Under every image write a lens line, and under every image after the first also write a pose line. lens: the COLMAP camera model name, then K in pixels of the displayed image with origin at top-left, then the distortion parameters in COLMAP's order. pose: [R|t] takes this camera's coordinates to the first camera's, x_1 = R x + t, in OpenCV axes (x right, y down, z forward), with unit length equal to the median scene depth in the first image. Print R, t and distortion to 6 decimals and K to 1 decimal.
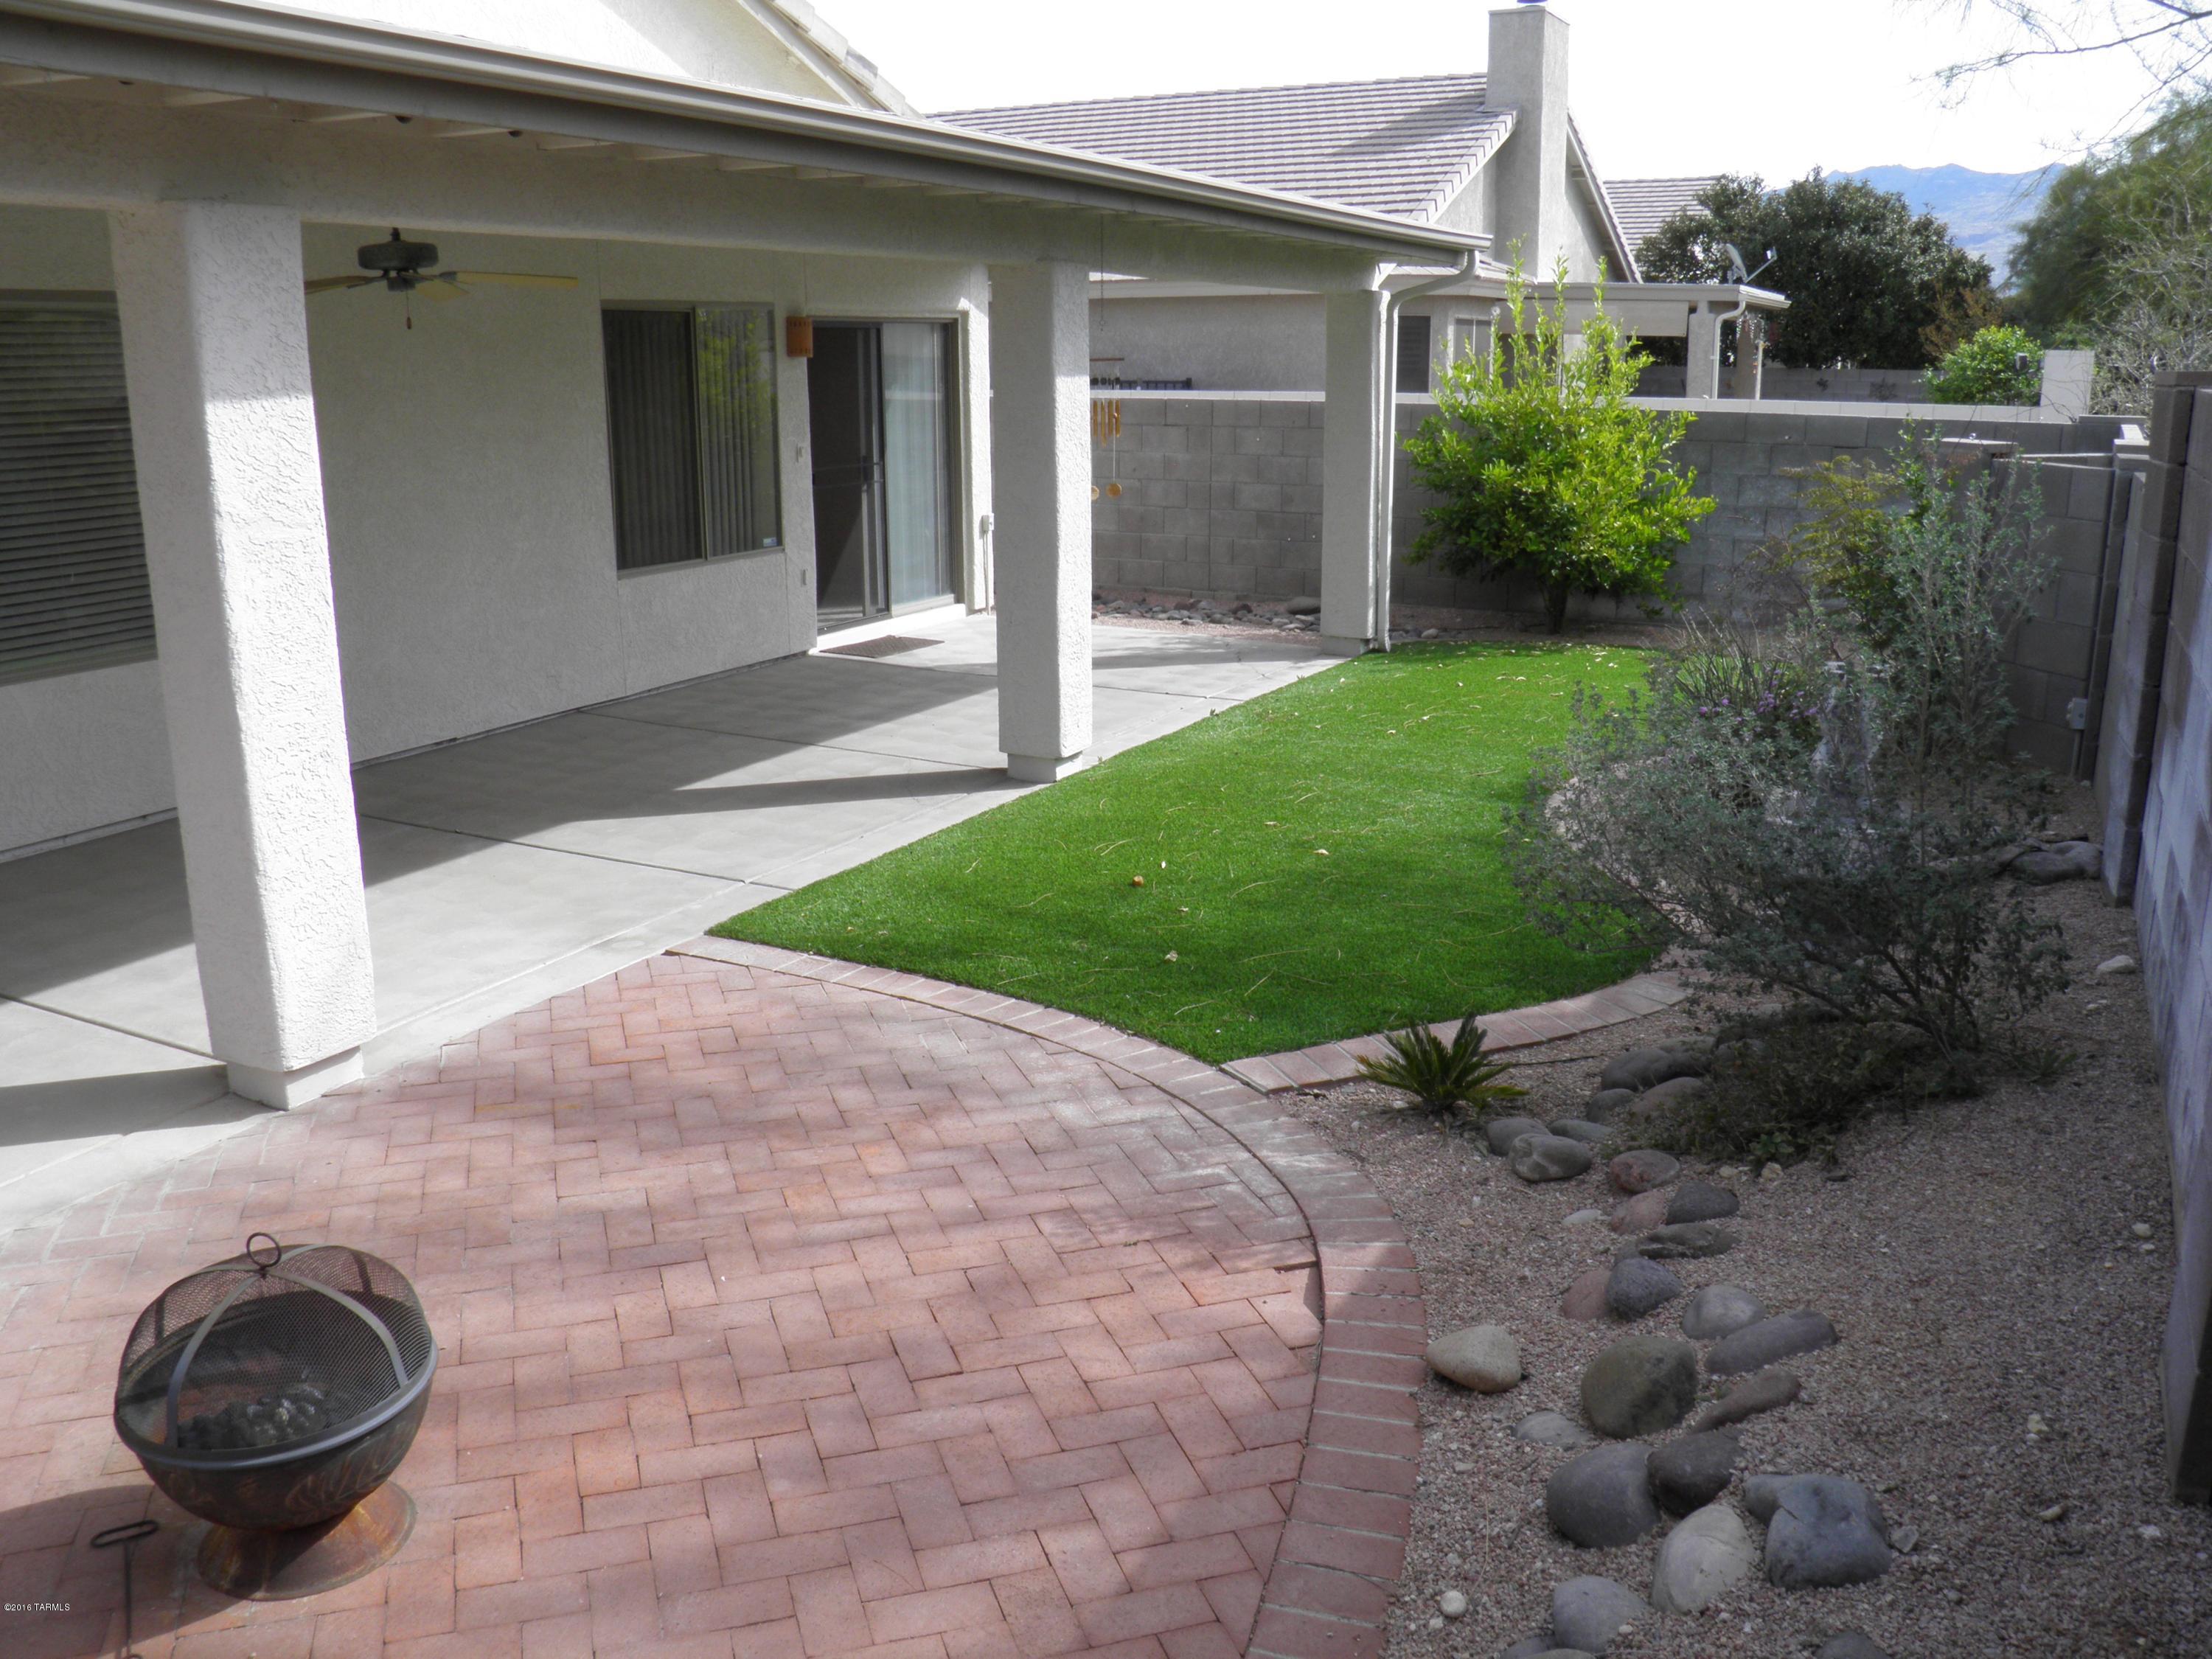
lens RADIAL K [[1813.6, 0, 1097.8], [0, 1813.6, 823.8], [0, 0, 1]] dist [-0.138215, 0.082195]
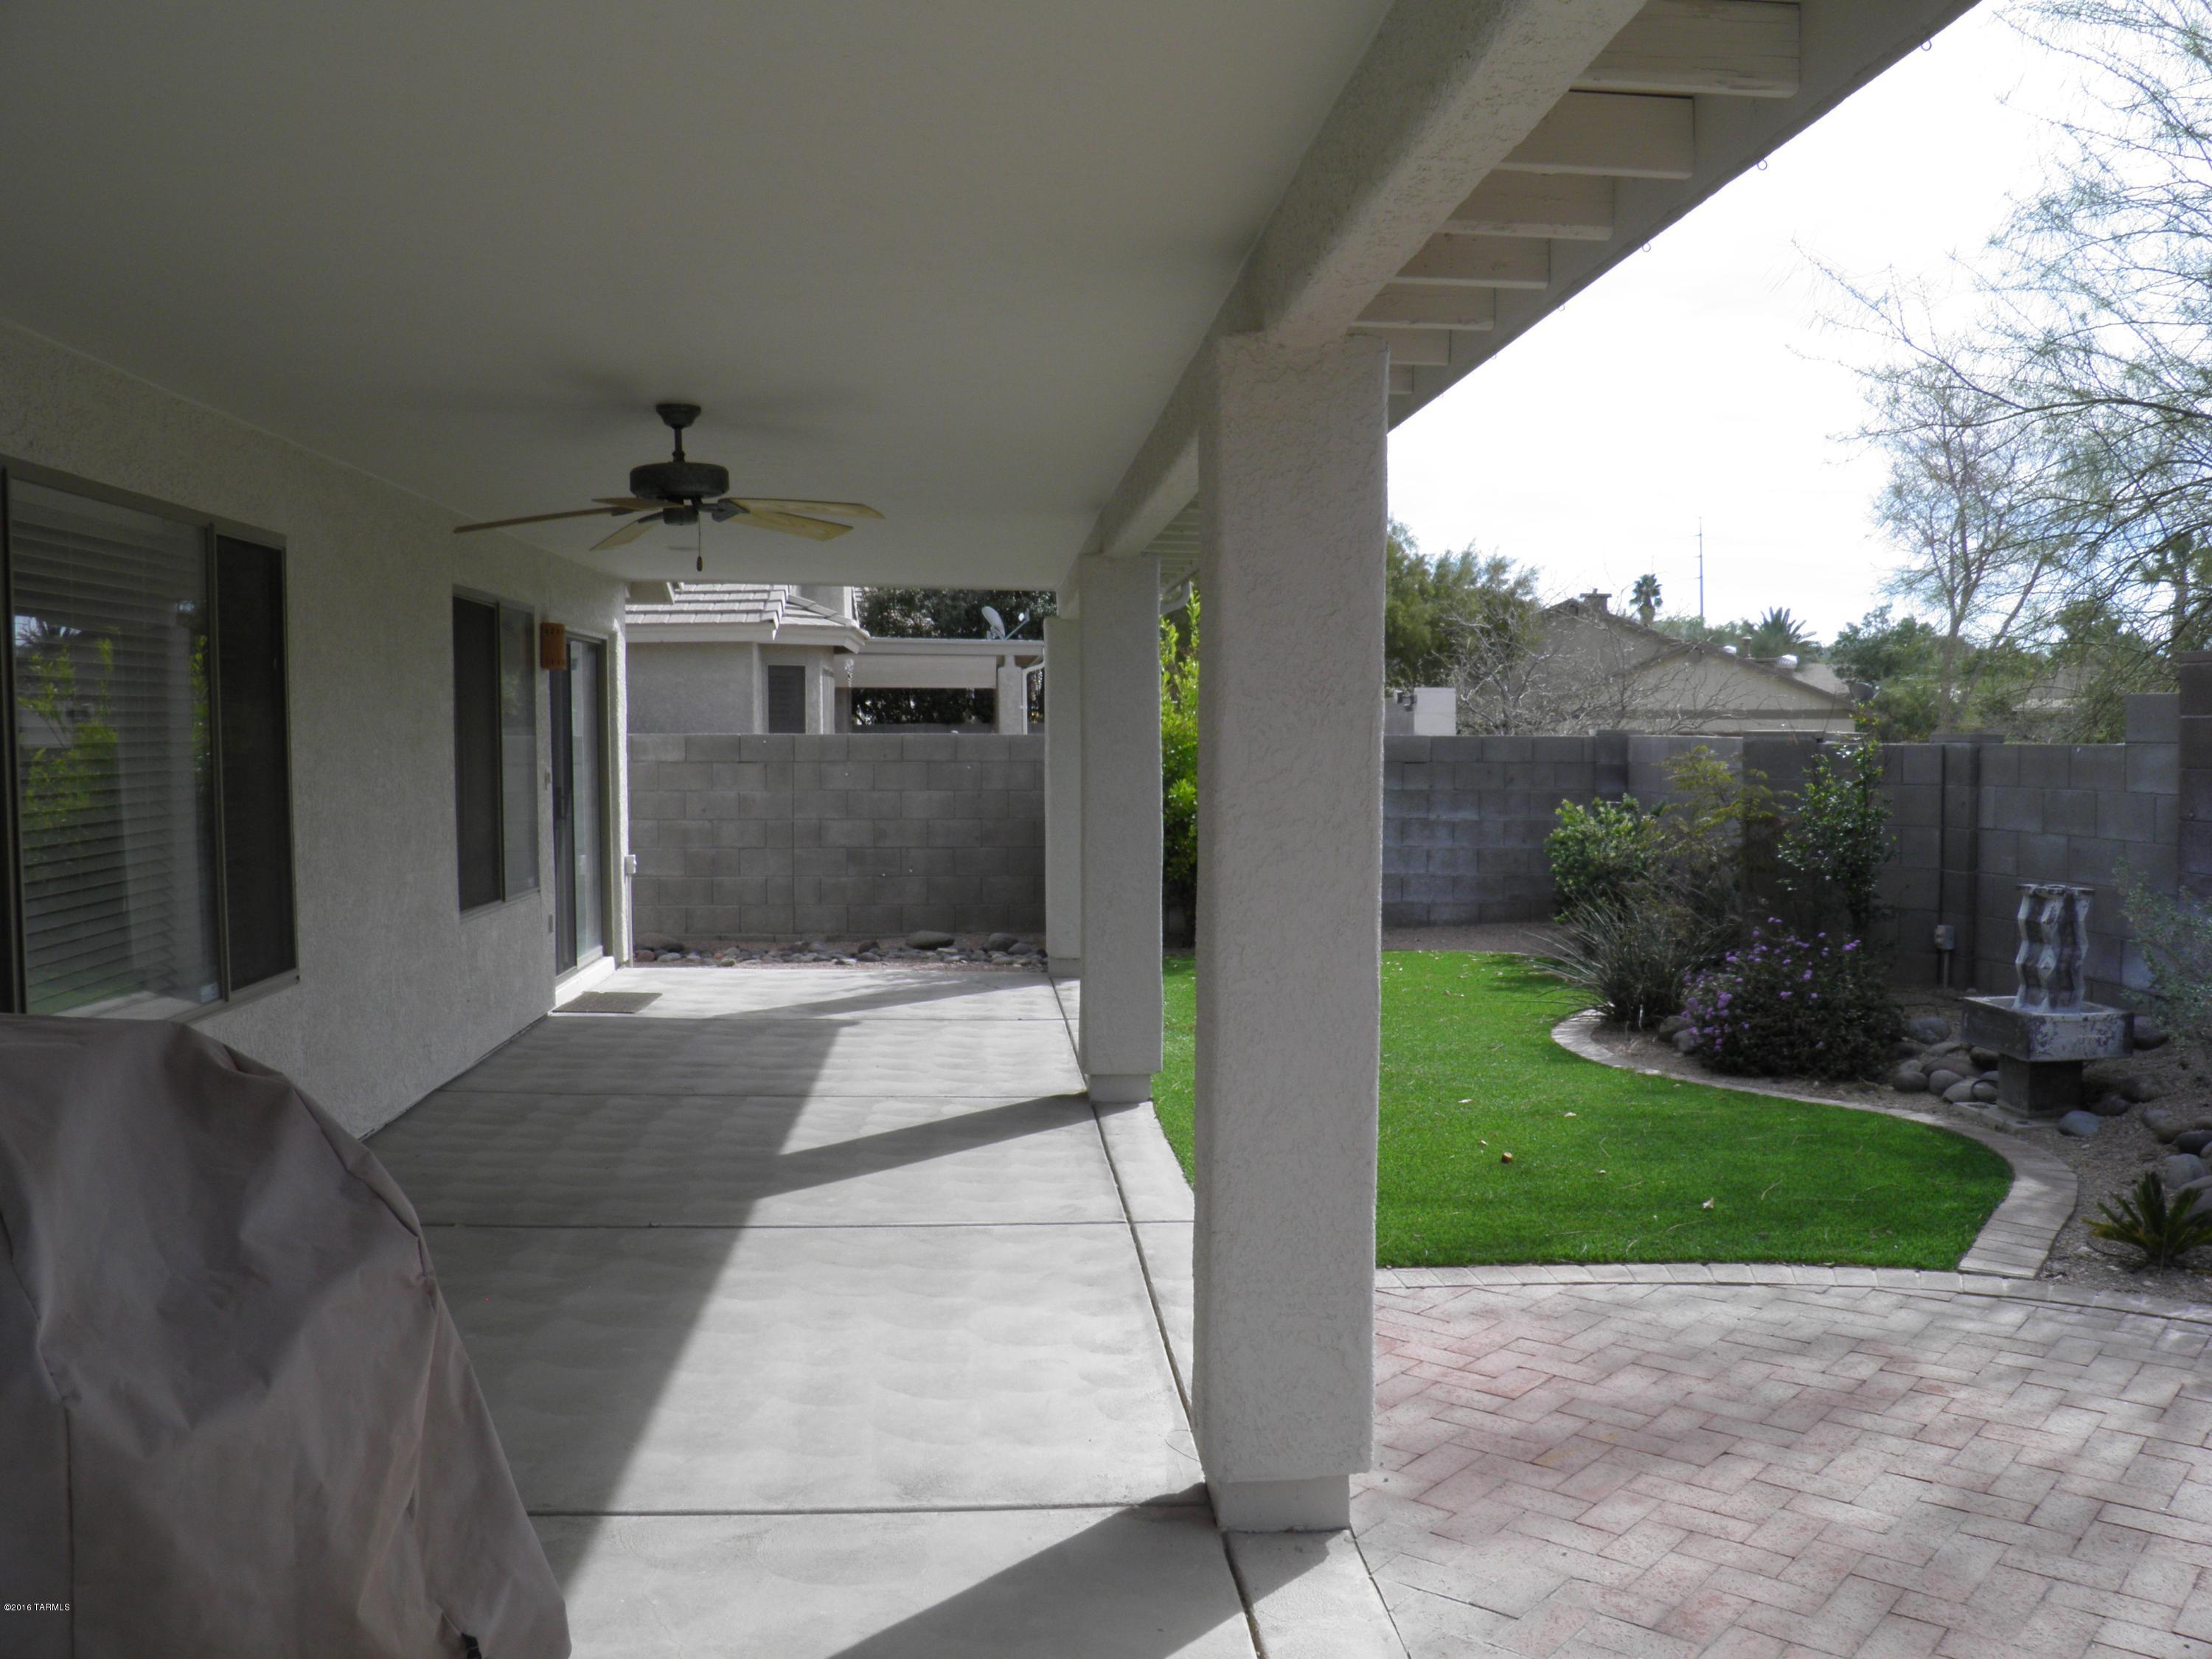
lens RADIAL K [[1813.6, 0, 1097.8], [0, 1813.6, 823.8], [0, 0, 1]] dist [-0.138215, 0.082195]
pose [[0.851691, -0.023898, 0.523500, -0.422055], [0.131110, 0.976907, -0.168709, -0.006687], [-0.507379, 0.212324, 0.835156, 0.166278]]
